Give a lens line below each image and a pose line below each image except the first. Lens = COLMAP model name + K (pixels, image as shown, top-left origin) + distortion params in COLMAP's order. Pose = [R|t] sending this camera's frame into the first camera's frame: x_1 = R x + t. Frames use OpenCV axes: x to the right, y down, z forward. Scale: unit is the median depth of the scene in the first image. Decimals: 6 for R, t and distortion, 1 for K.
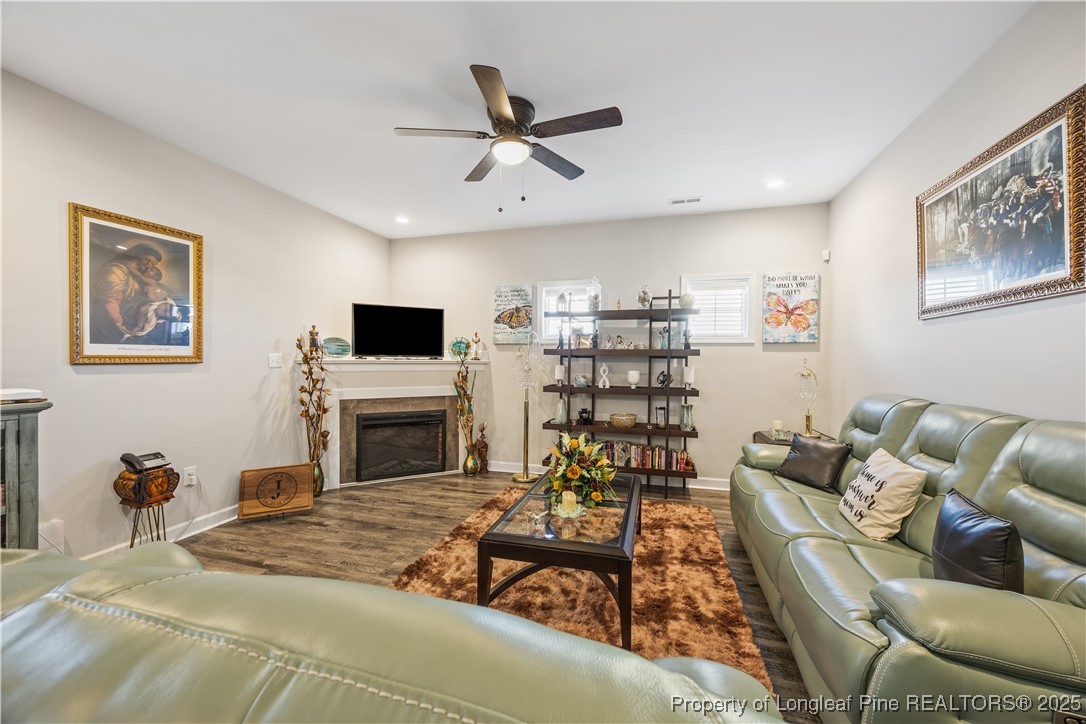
lens RADIAL K [[414.2, 0, 536.4], [0, 414.2, 360.8], [0, 0, 1]] dist [-0.001901, 0.000117]
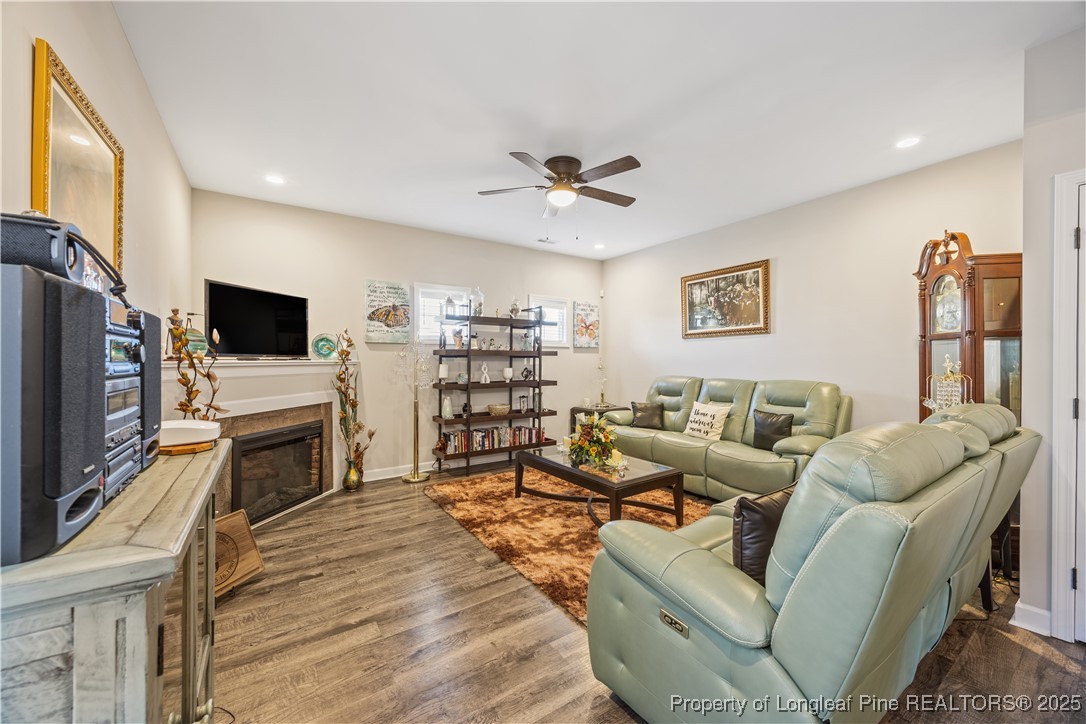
lens RADIAL K [[414.2, 0, 535.3], [0, 414.2, 359.5], [0, 0, 1]] dist [-0.001901, 0.000117]
pose [[0.643694, -0.007227, 0.765249, -0.639904], [0.006123, 0.999972, 0.004294, -0.005723], [-0.765259, 0.001922, 0.643720, 0.143807]]
